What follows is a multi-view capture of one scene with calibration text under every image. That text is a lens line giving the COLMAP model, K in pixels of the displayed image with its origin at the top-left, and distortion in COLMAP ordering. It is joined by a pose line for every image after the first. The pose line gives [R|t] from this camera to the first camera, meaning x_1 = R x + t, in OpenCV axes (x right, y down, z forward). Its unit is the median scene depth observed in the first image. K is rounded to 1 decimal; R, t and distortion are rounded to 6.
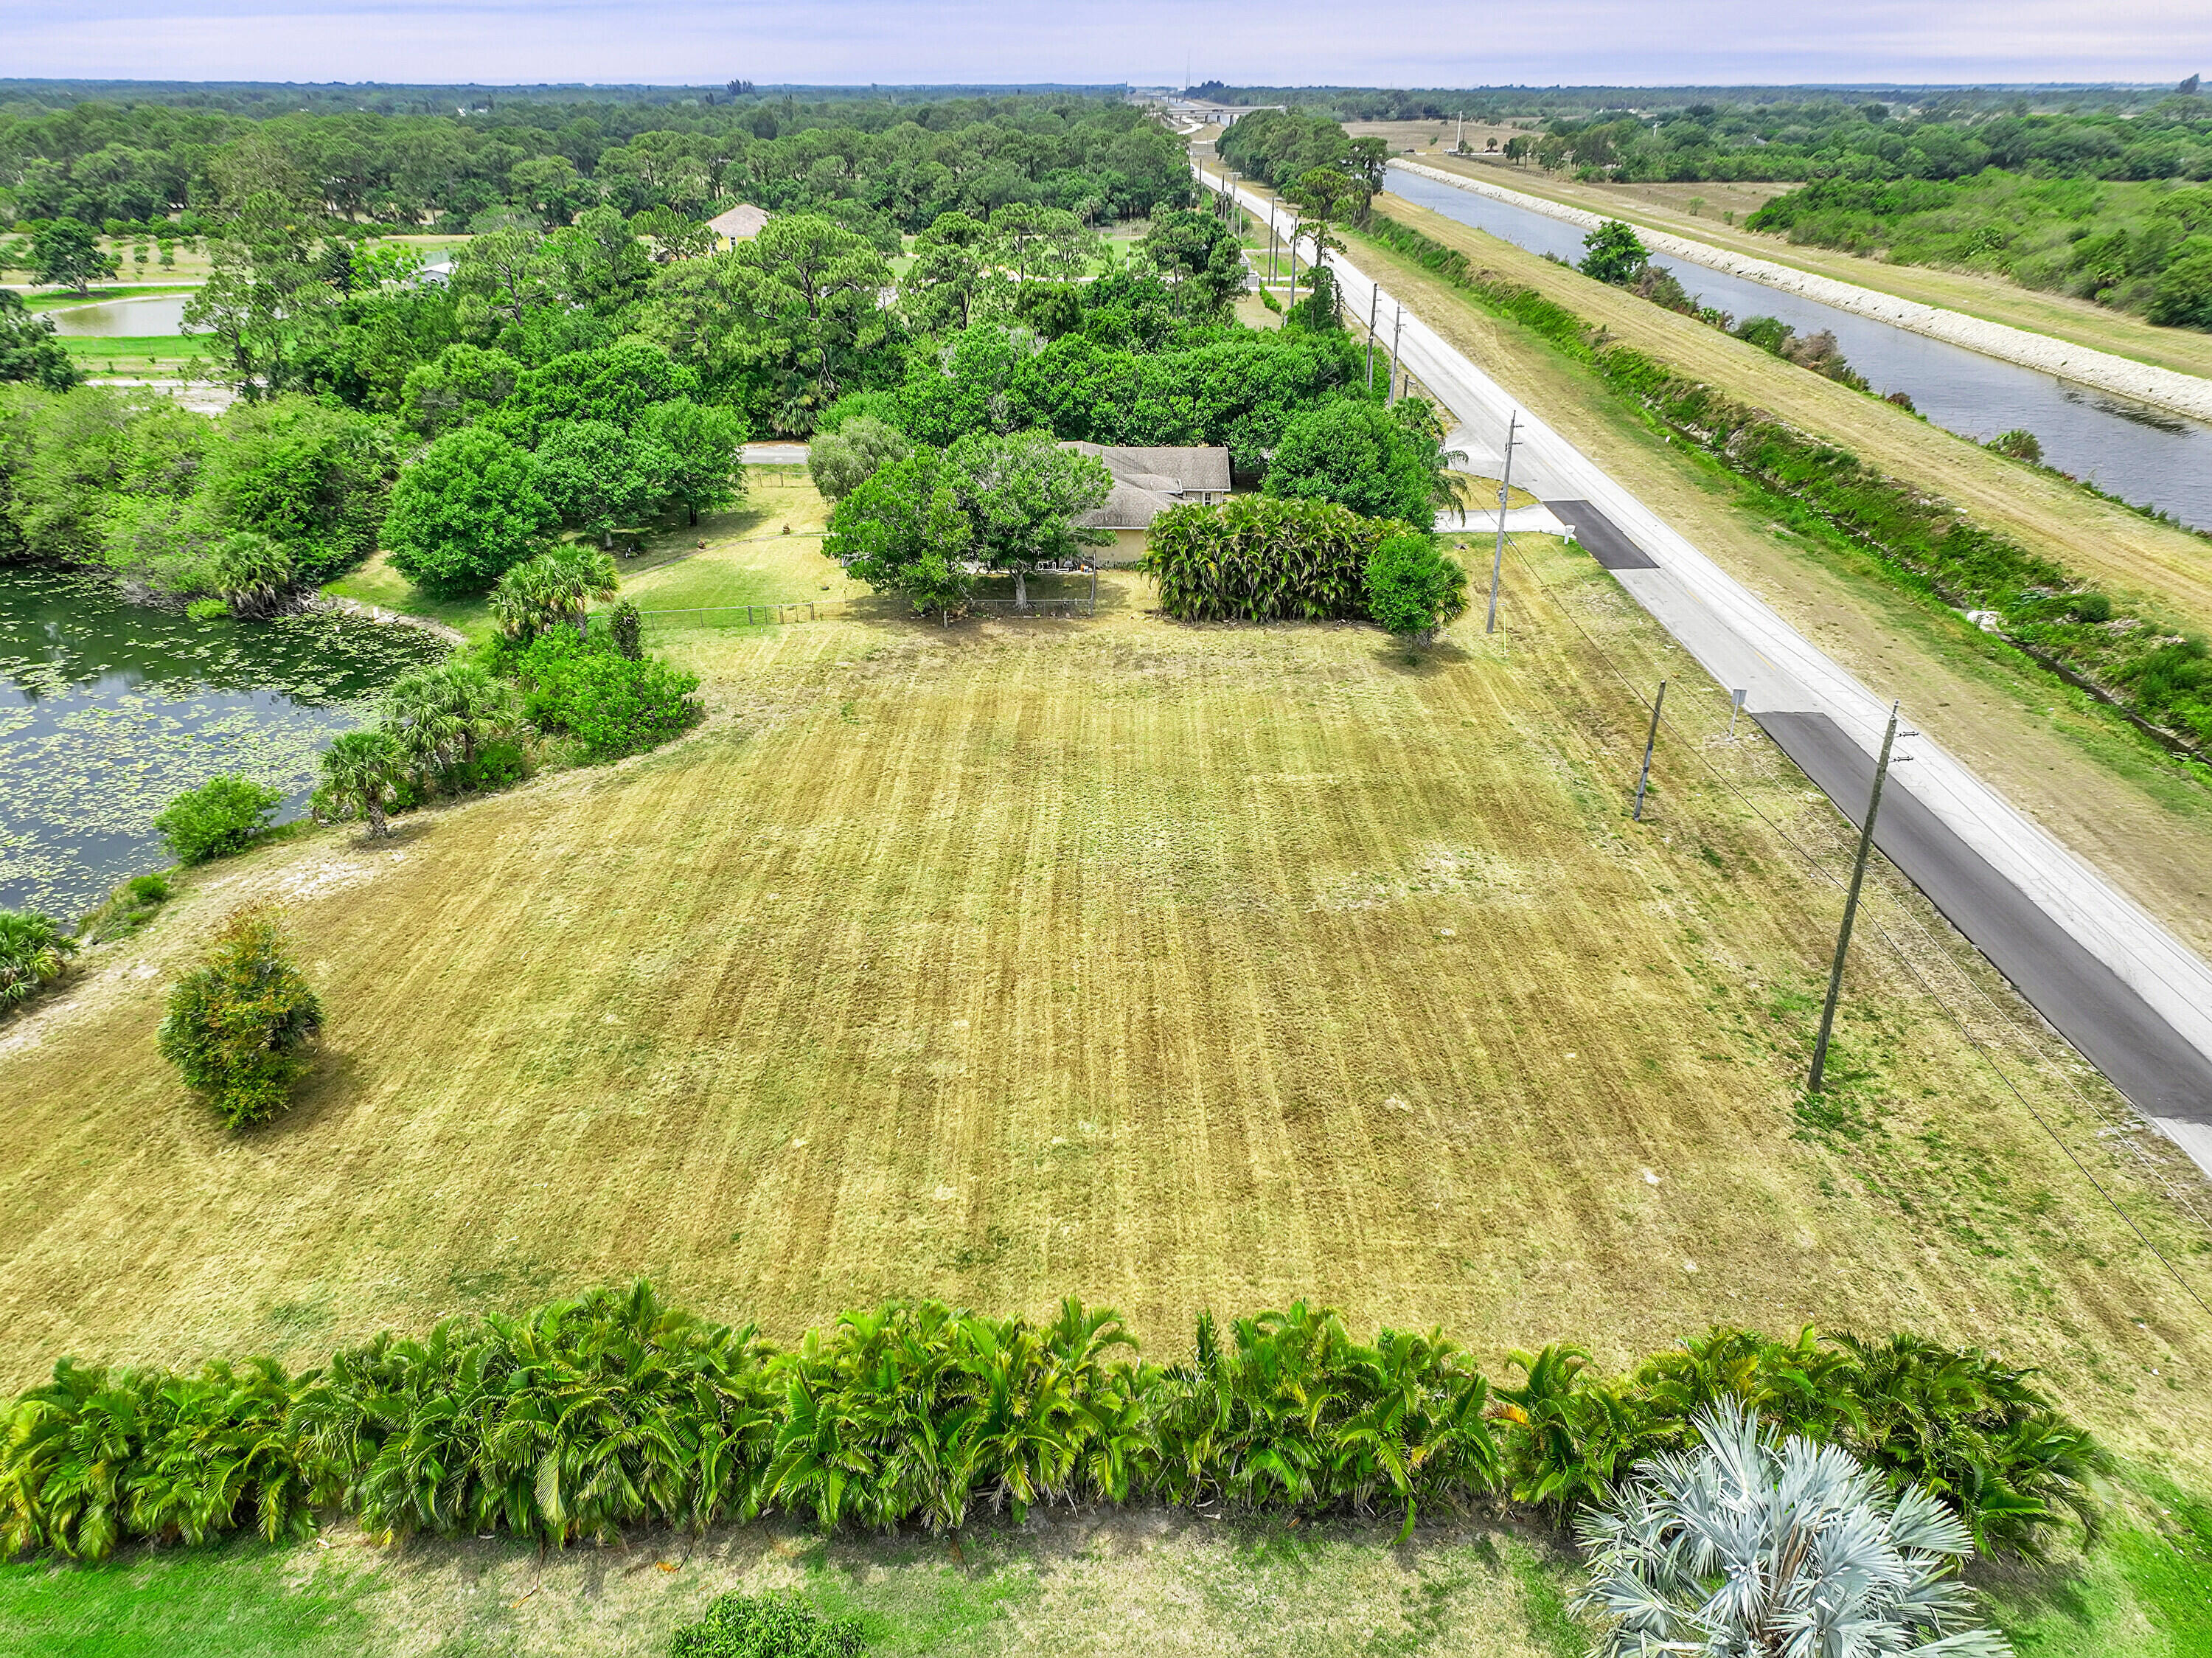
lens RADIAL K [[1553.3, 0, 1104.3], [0, 1553.3, 819.1], [0, 0, 1]] dist [-0.004142, 0.021091]
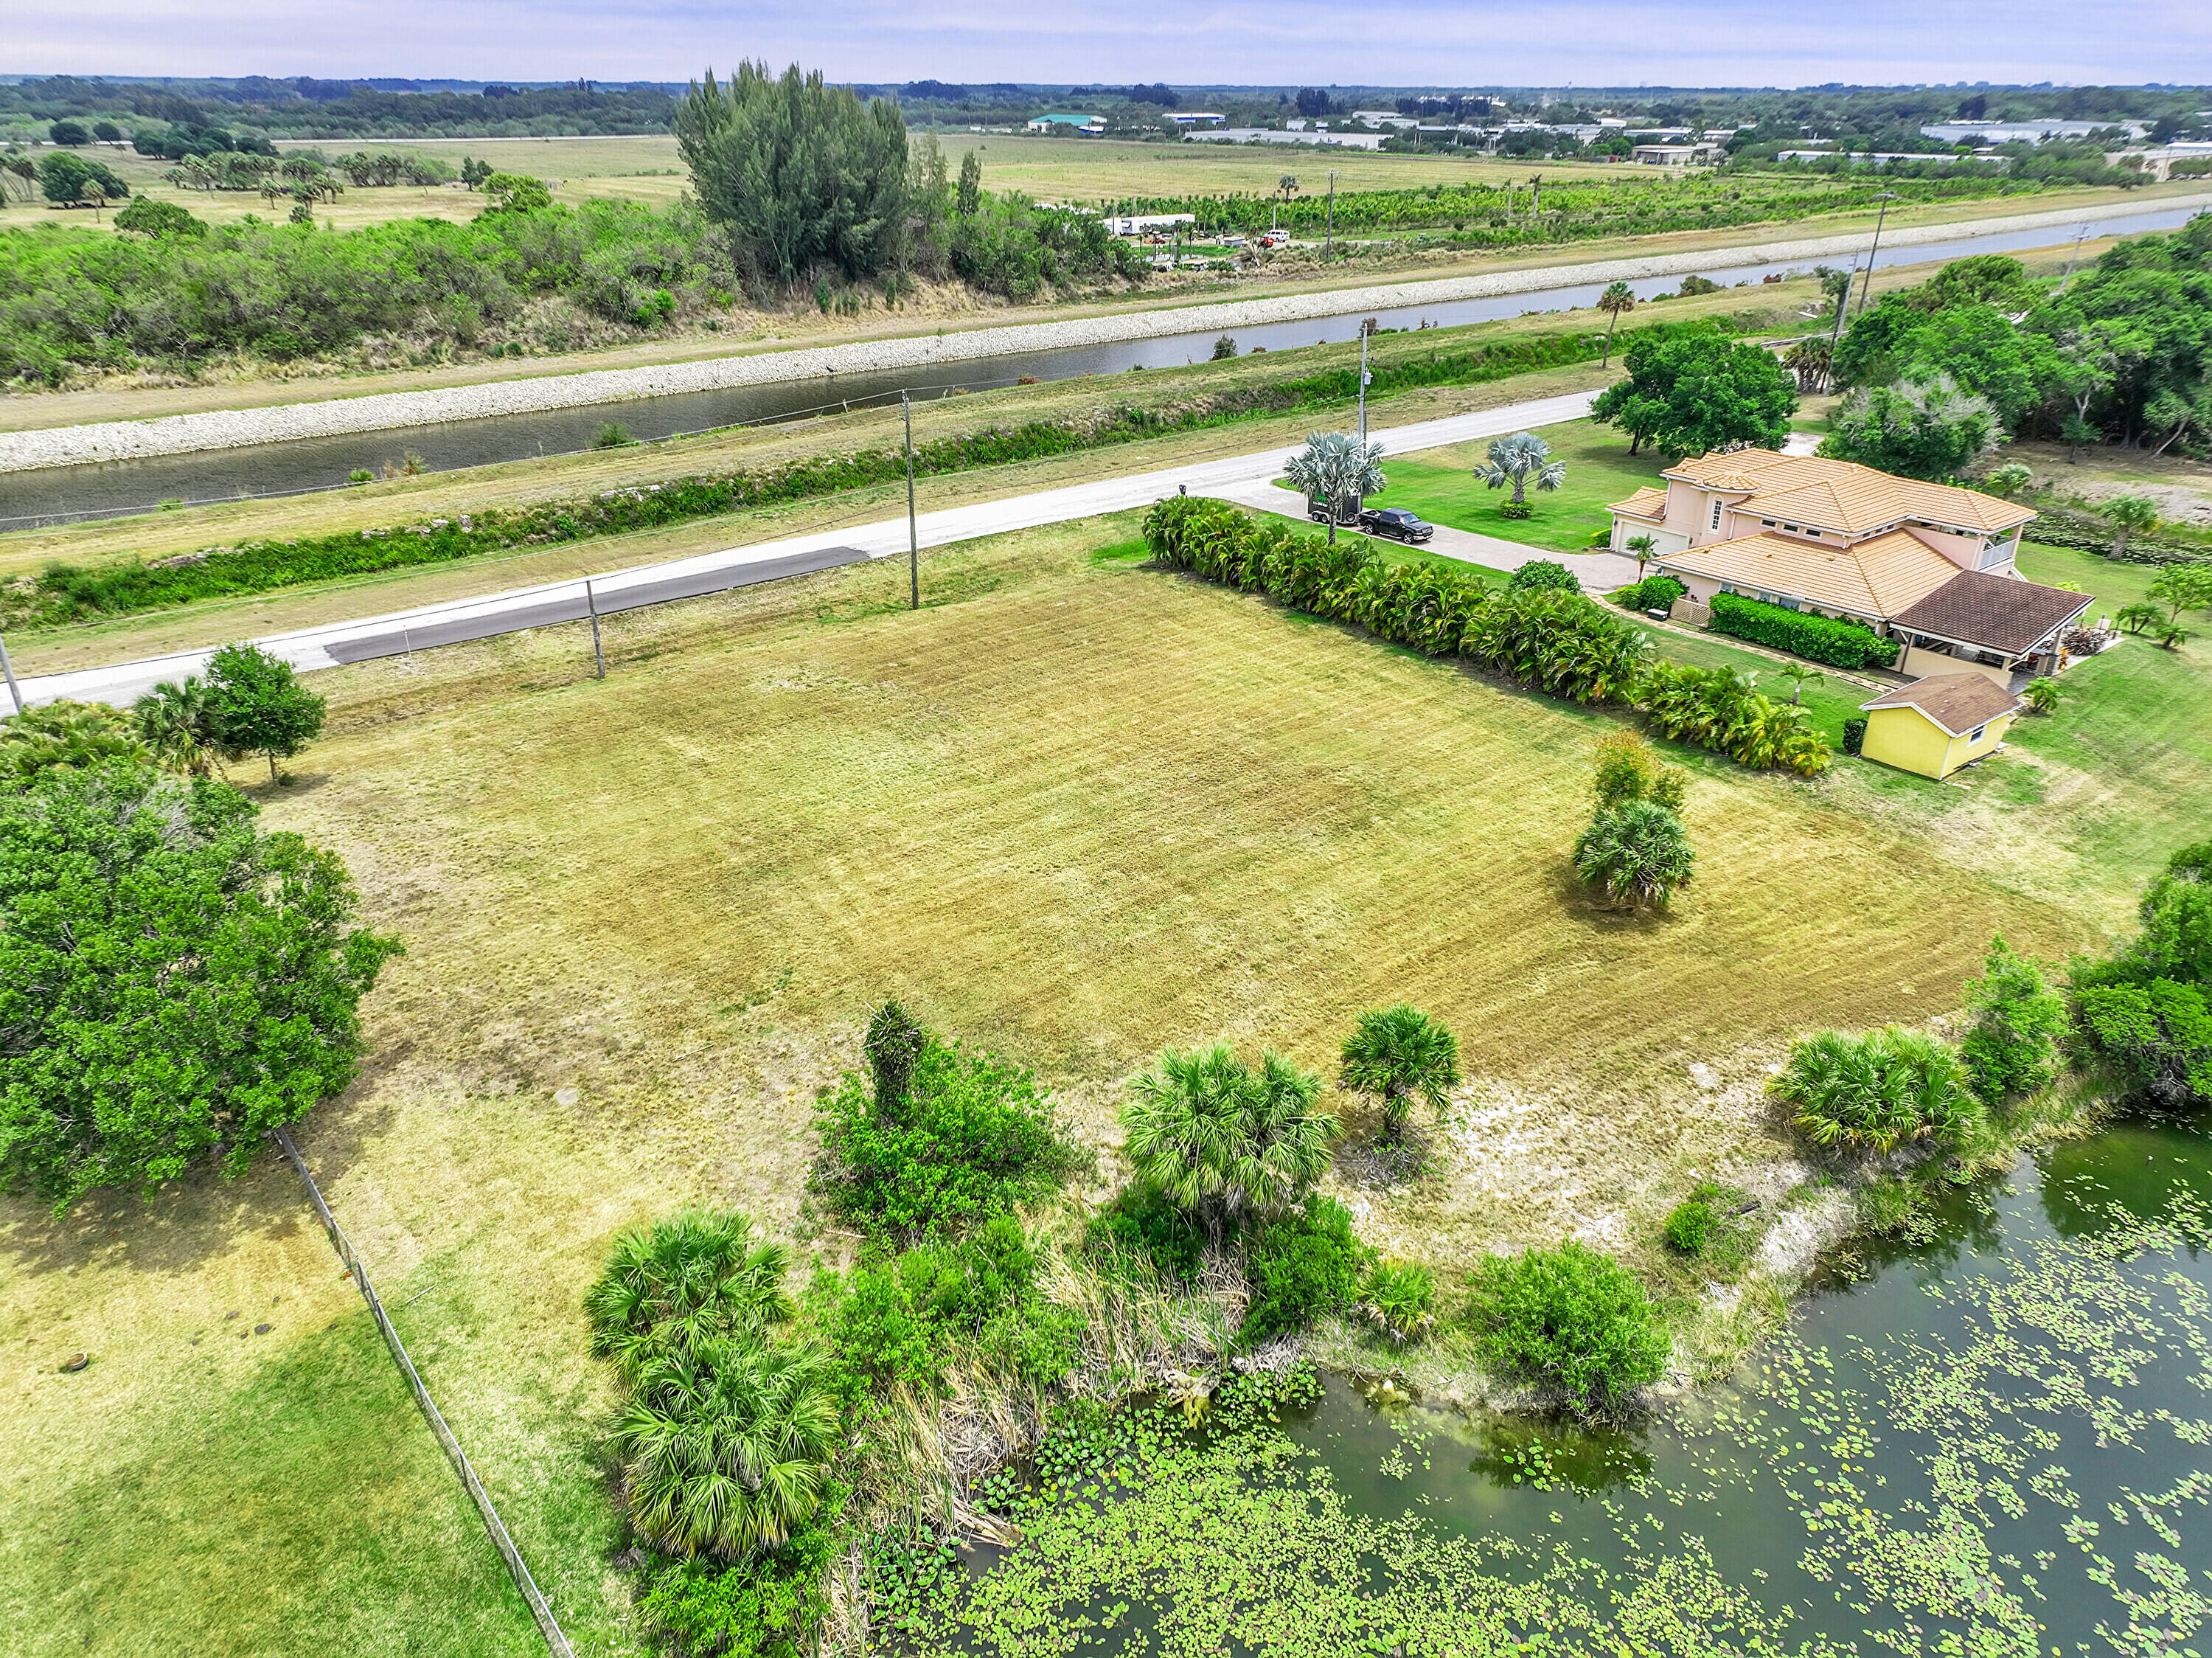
lens RADIAL K [[1553.3, 0, 1104.3], [0, 1553.3, 819.1], [0, 0, 1]] dist [-0.004142, 0.021091]
pose [[-0.643330, -0.330318, 0.690664, -0.679842], [0.324571, 0.699375, 0.636811, -0.487670], [-0.693383, 0.633849, -0.342717, 1.023704]]
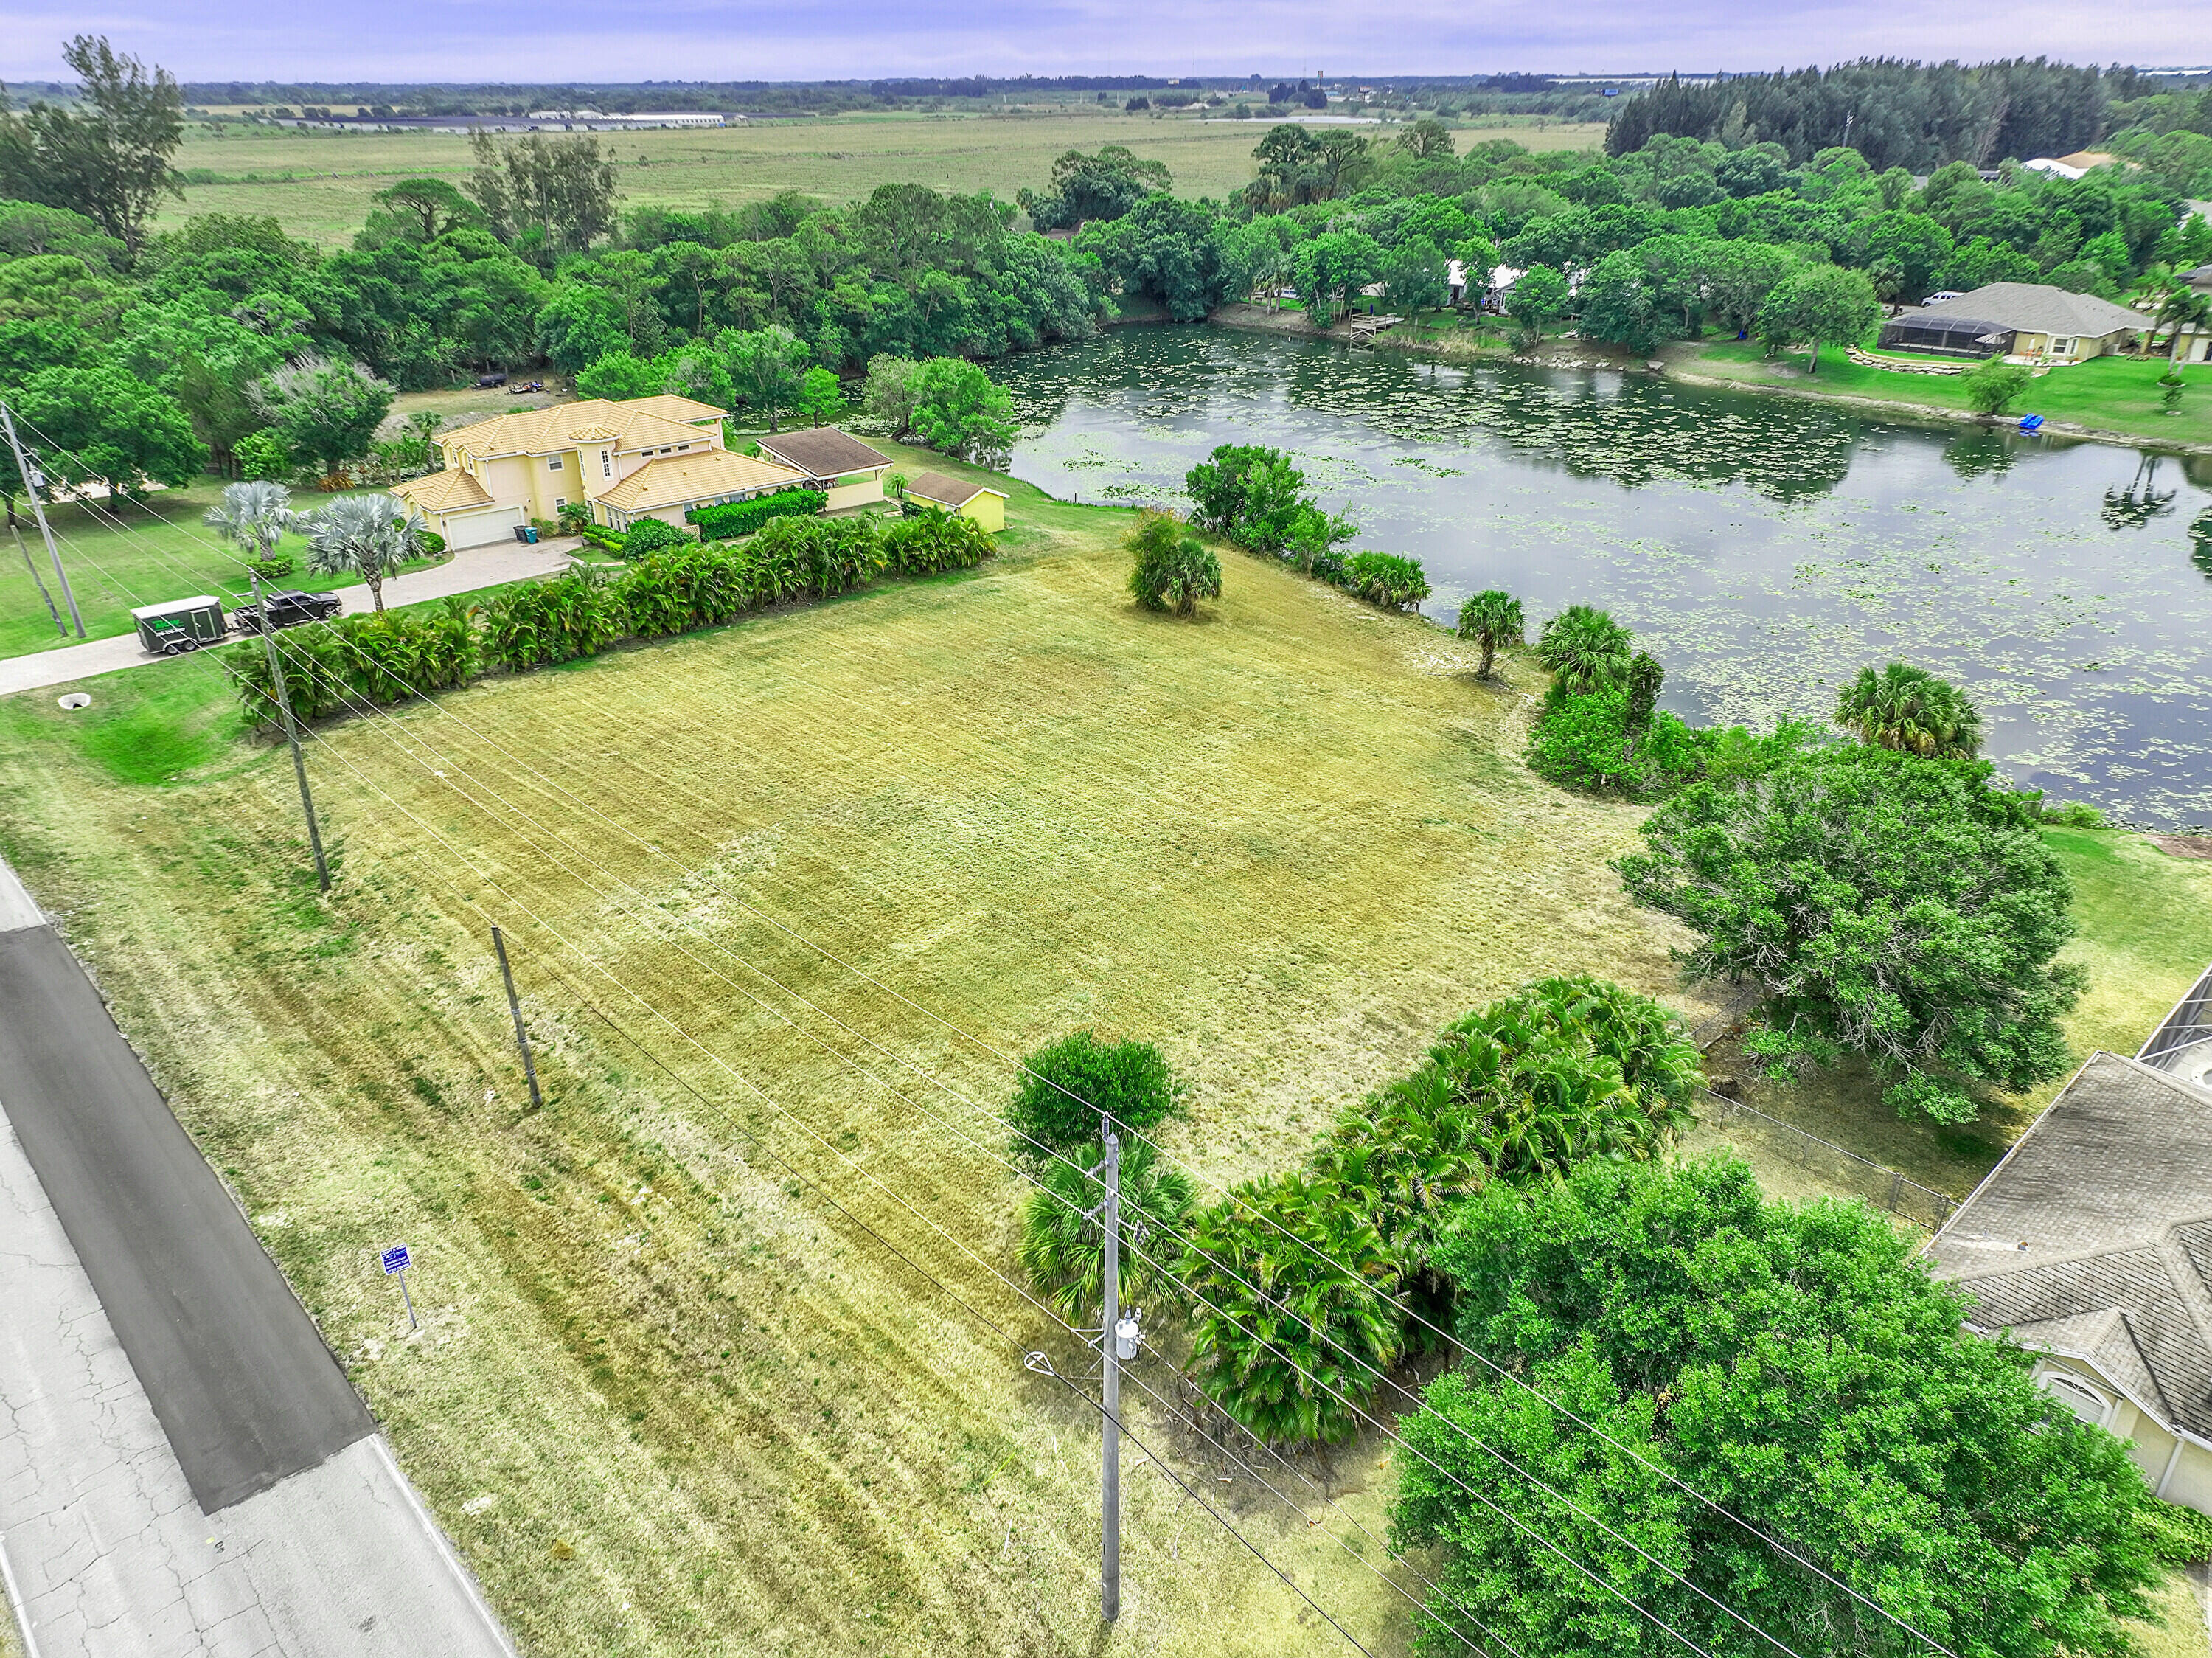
lens RADIAL K [[1548.6, 0, 1106.0], [0, 1548.6, 829.0], [0, 0, 1]] dist [-0.010365, 0.030002]
pose [[-0.724556, 0.304931, -0.618090, 0.467682], [-0.289477, 0.679225, 0.674431, -0.545507], [0.625477, 0.667586, -0.403867, 1.152486]]
